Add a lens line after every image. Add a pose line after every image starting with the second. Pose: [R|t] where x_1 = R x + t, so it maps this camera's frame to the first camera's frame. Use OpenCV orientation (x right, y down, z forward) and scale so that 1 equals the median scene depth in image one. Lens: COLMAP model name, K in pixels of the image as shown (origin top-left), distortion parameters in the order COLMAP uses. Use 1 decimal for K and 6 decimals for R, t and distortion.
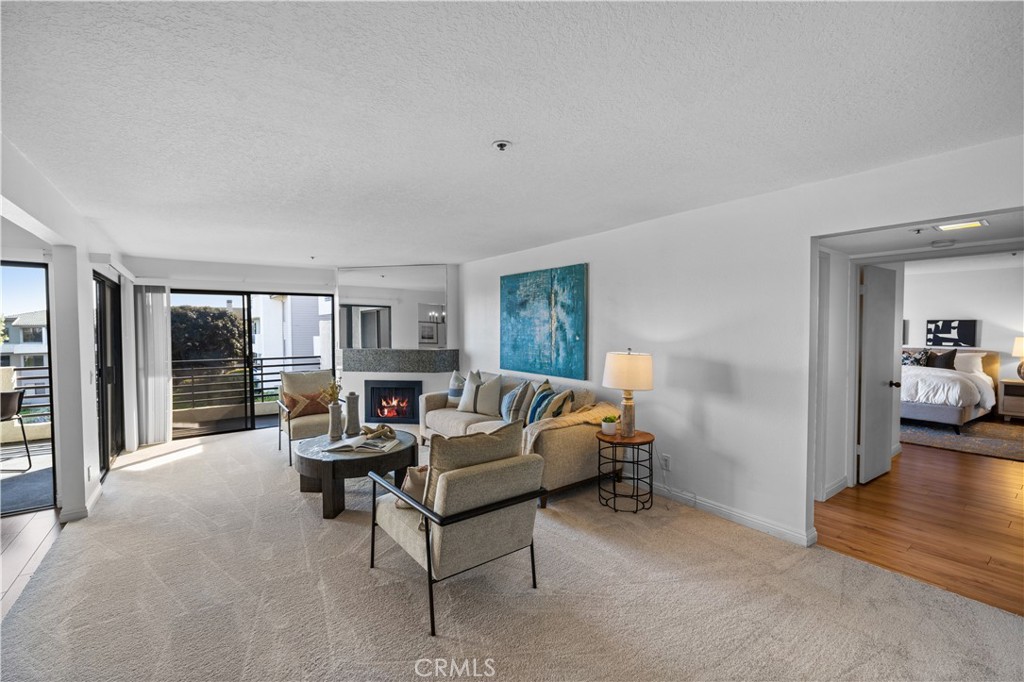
lens RADIAL K [[444.0, 0, 510.7], [0, 444.0, 342.2], [0, 0, 1]] dist [0.002008, 0.000262]
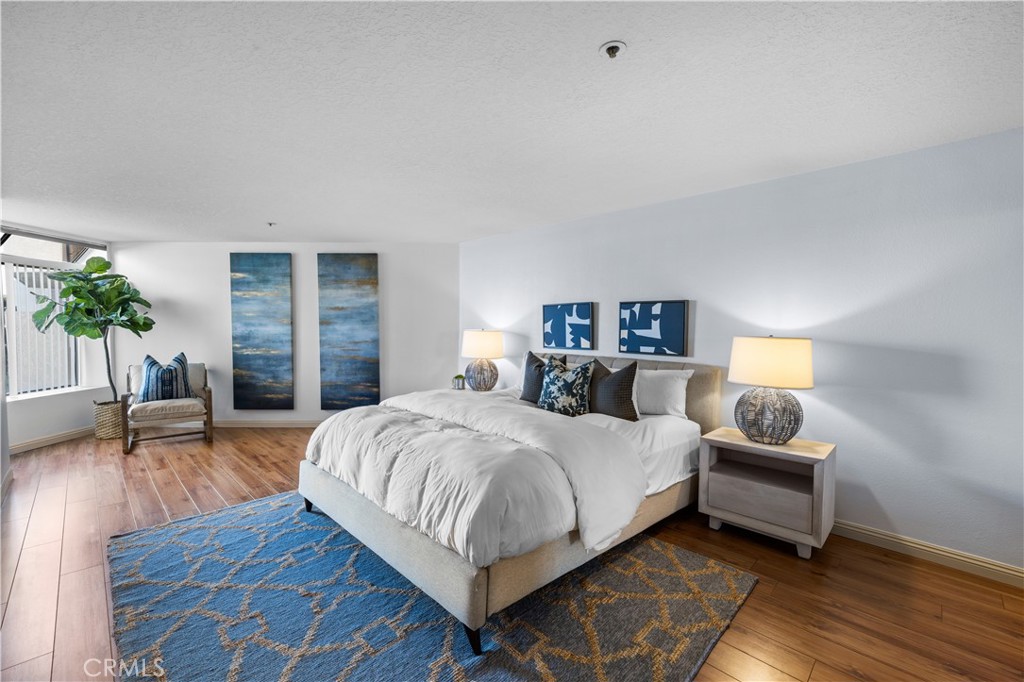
lens RADIAL K [[444.0, 0, 512.8], [0, 444.0, 336.8], [0, 0, 1]] dist [0.002008, 0.000262]
pose [[0.987594, 0.008203, 0.156811, 0.763417], [-0.007544, 0.999960, -0.004794, -0.006982], [-0.156844, 0.003551, 0.987617, 0.539633]]
